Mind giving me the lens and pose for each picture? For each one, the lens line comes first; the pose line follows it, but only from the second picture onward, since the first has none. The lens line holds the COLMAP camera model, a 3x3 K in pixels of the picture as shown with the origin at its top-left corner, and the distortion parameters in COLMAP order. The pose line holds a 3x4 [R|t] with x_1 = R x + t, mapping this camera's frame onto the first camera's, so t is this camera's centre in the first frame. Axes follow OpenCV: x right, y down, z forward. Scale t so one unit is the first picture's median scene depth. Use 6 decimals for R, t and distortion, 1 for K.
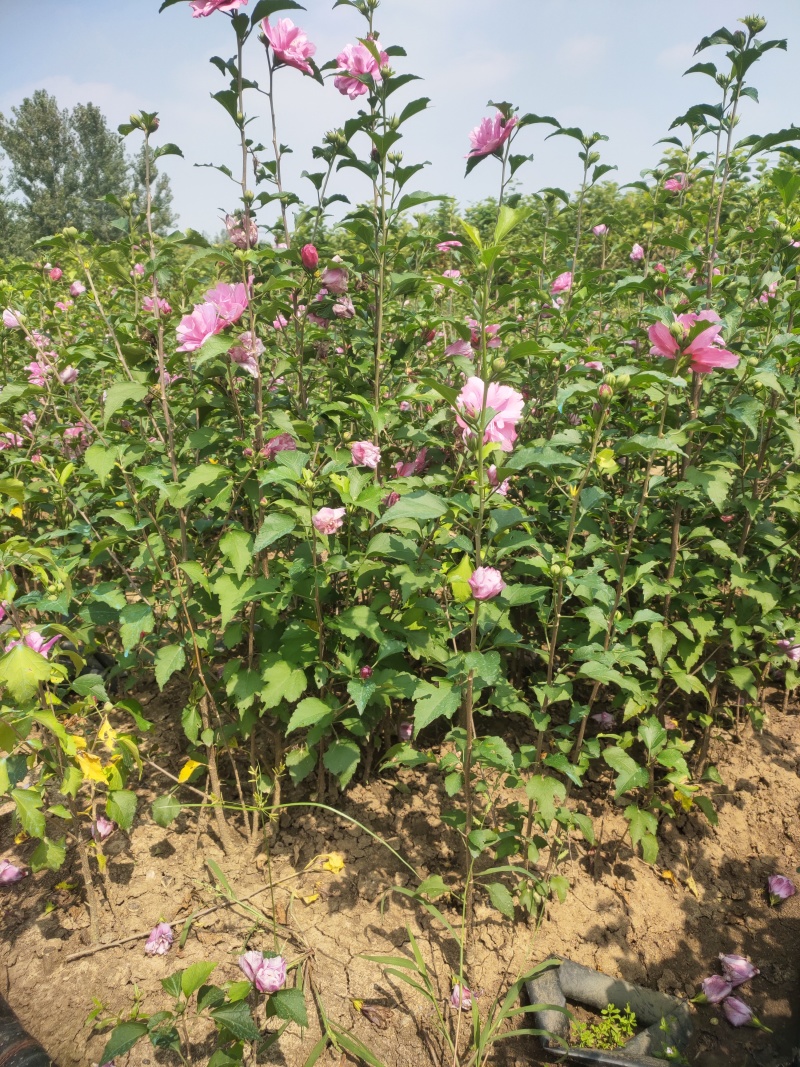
lens RADIAL K [[802.6, 0, 401.9], [0, 802.6, 535.8], [0, 0, 1]] dist [0.012619, -0.006756]
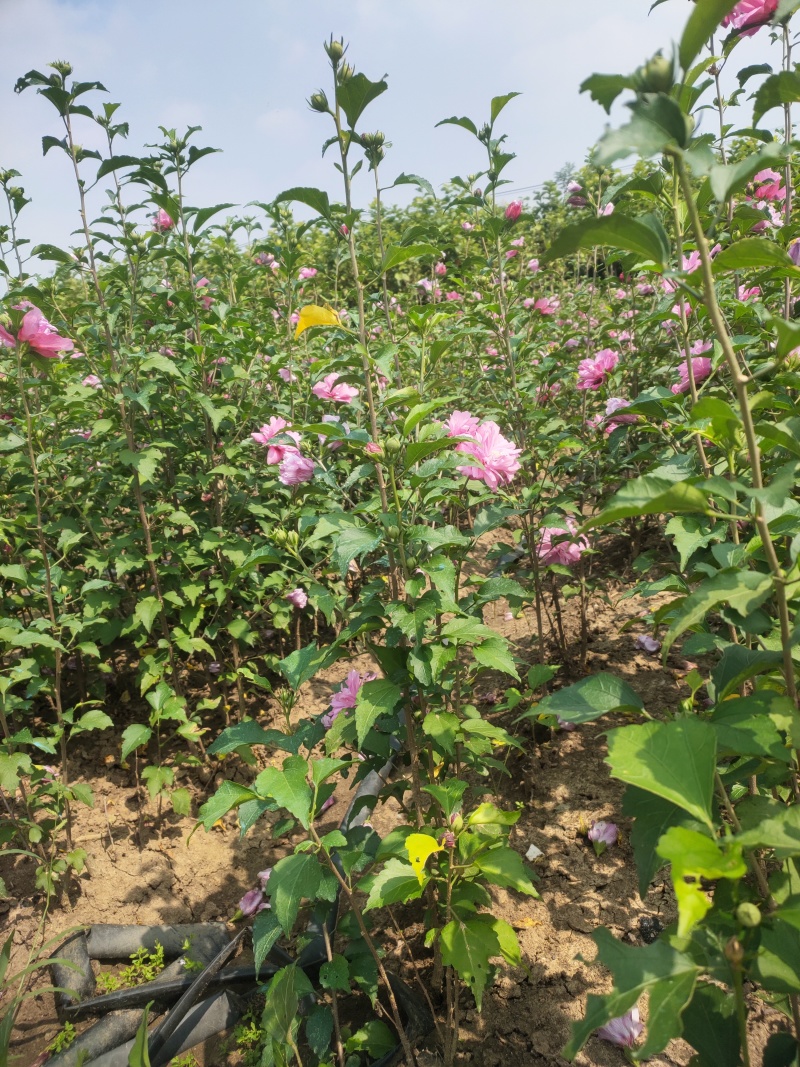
lens RADIAL K [[802.6, 0, 399.1], [0, 802.6, 531.4], [0, 0, 1]] dist [0.012619, -0.006756]
pose [[0.912581, -0.199297, 0.357039, 0.264142], [0.222615, 0.974586, -0.024989, 0.127097], [-0.342985, 0.102286, 0.933755, -0.153879]]
